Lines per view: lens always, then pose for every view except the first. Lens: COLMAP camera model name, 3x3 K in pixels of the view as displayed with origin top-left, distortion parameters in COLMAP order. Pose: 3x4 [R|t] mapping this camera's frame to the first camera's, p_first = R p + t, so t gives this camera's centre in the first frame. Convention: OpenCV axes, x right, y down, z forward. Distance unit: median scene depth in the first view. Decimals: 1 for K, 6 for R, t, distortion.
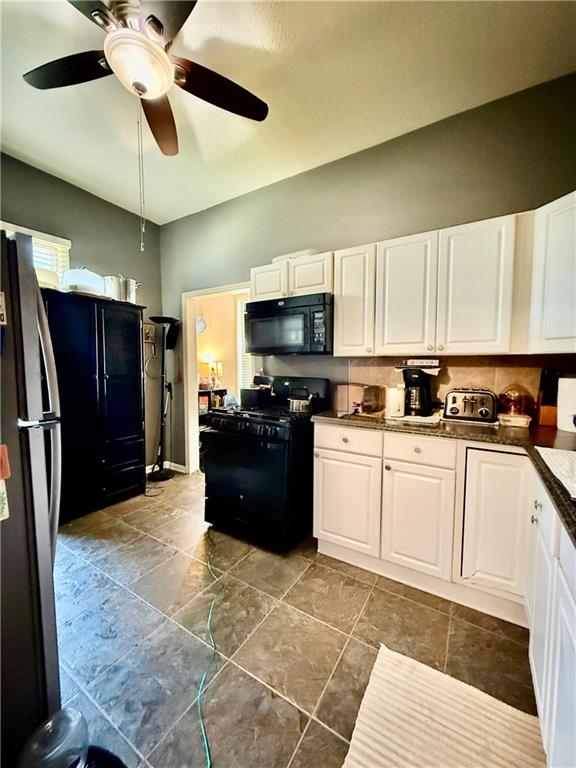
lens RADIAL K [[308.2, 0, 286.3], [0, 308.2, 382.9], [0, 0, 1]] dist [0.000460, -0.000096]
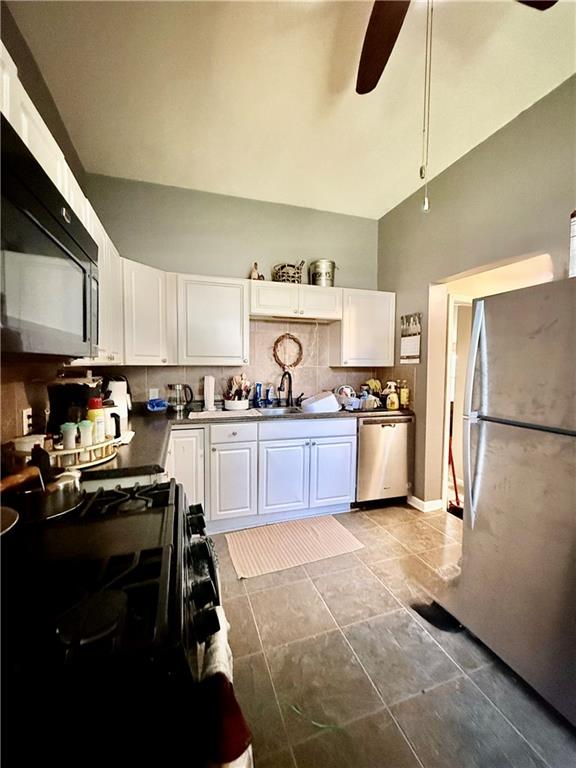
lens RADIAL K [[308.2, 0, 286.4], [0, 308.2, 382.6], [0, 0, 1]] dist [0.000460, -0.000096]
pose [[-0.759732, -0.044210, 0.648732, -0.725390], [0.032735, 0.993820, 0.106064, -0.165701], [-0.649412, 0.101816, -0.753589, 1.844955]]
